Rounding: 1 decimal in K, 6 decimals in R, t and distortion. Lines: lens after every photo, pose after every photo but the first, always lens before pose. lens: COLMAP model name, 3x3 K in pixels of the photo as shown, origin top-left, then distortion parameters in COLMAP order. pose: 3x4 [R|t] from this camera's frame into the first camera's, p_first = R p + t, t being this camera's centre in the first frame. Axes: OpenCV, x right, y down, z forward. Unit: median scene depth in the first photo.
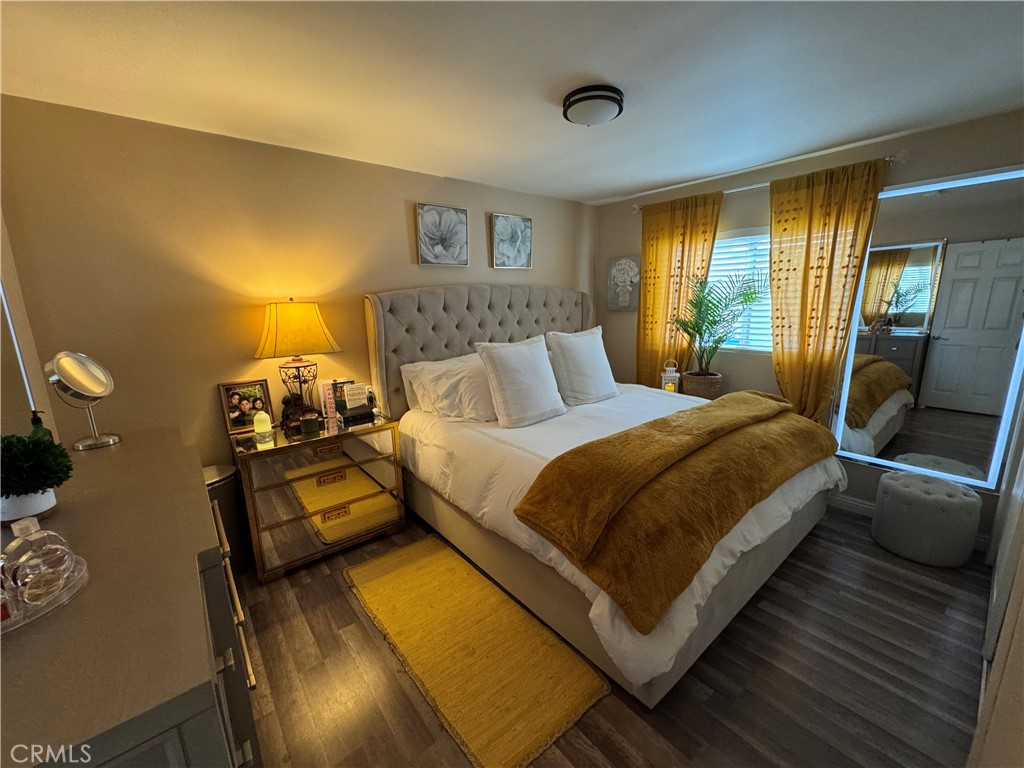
lens RADIAL K [[411.1, 0, 511.3], [0, 411.1, 382.7], [0, 0, 1]] dist [0.001057, 0.000177]
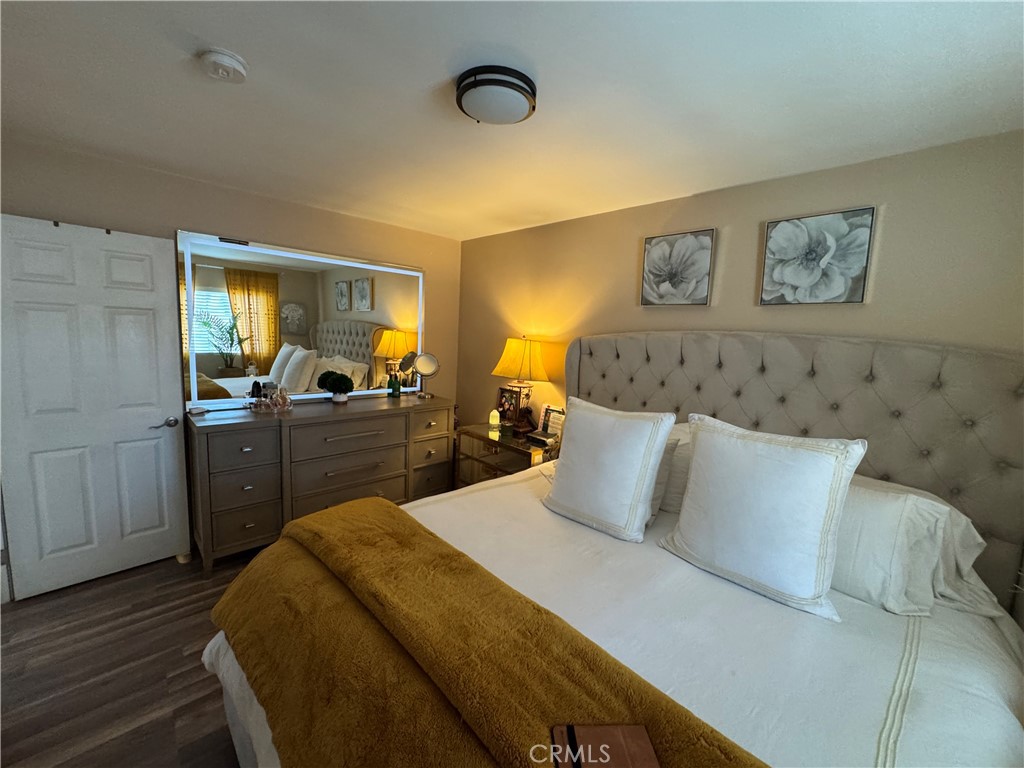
lens RADIAL K [[411.1, 0, 512.5], [0, 411.1, 383.5], [0, 0, 1]] dist [0.001057, 0.000177]
pose [[0.073221, 0.149906, -0.985985, 0.623230], [-0.255122, 0.958560, 0.126791, -0.166783], [0.964132, 0.242263, 0.108431, 0.661087]]
